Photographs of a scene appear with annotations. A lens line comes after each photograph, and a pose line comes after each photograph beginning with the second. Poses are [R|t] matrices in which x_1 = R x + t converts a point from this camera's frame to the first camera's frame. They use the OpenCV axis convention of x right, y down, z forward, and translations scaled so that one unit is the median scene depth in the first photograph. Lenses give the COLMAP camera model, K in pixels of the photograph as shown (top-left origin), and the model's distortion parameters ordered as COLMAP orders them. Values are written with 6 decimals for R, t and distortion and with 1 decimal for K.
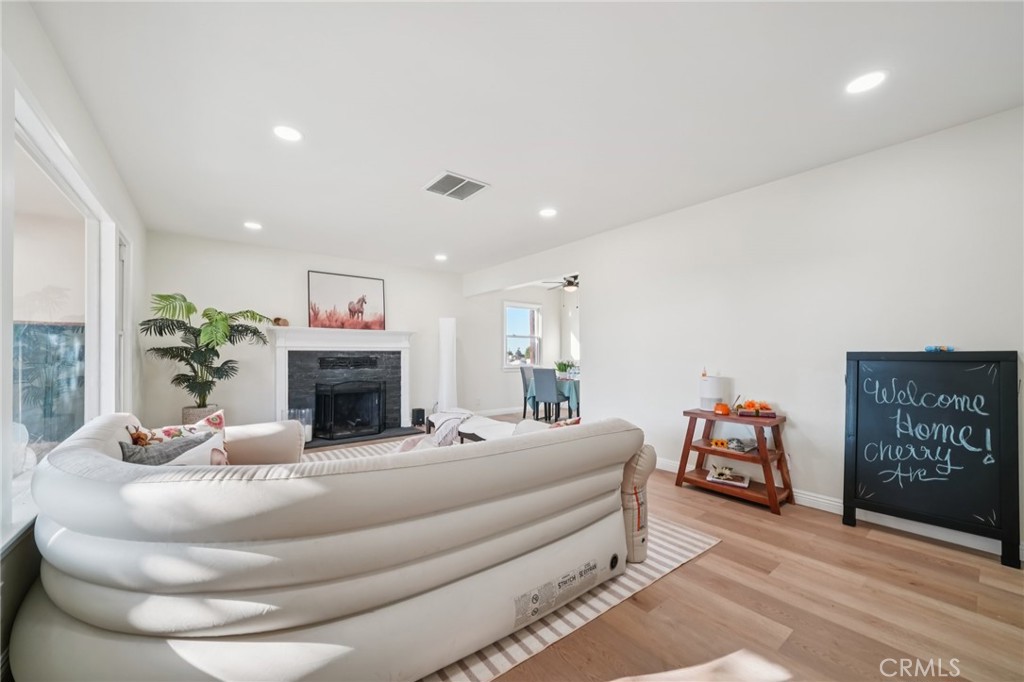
lens RADIAL K [[400.0, 0, 507.2], [0, 400.0, 354.7], [0, 0, 1]] dist [-0.002348, 0.000074]
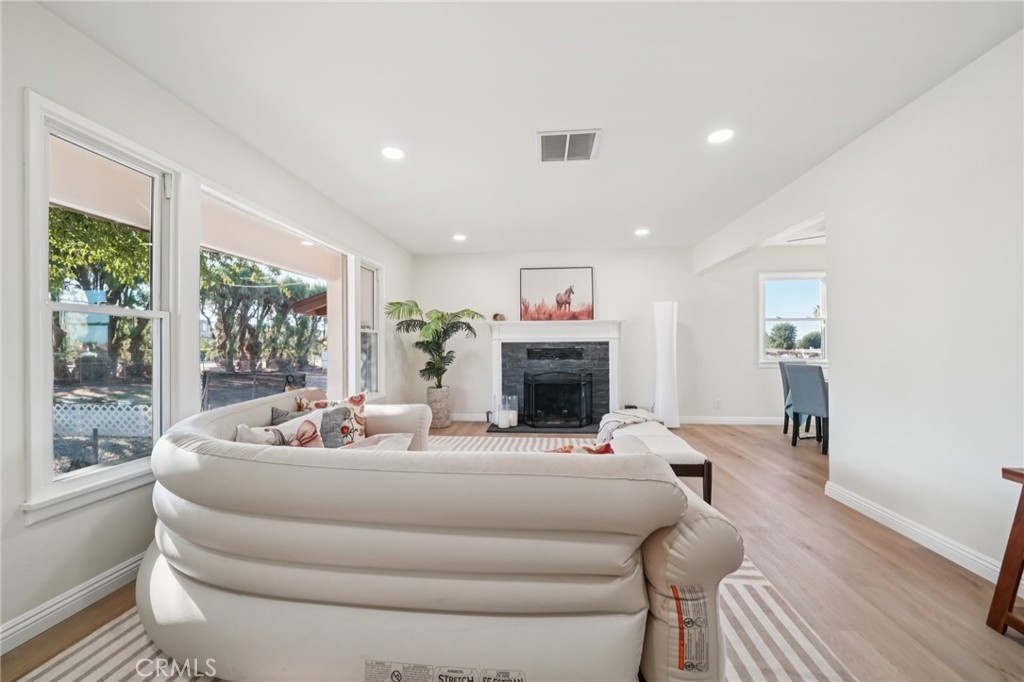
lens RADIAL K [[399.8, 0, 504.1], [0, 399.8, 345.8], [0, 0, 1]] dist [-0.003409, -0.000042]
pose [[0.721889, -0.004535, -0.691994, 0.224156], [0.005315, 0.999985, -0.001009, 0.000246], [0.691989, -0.002950, 0.721902, 0.187300]]
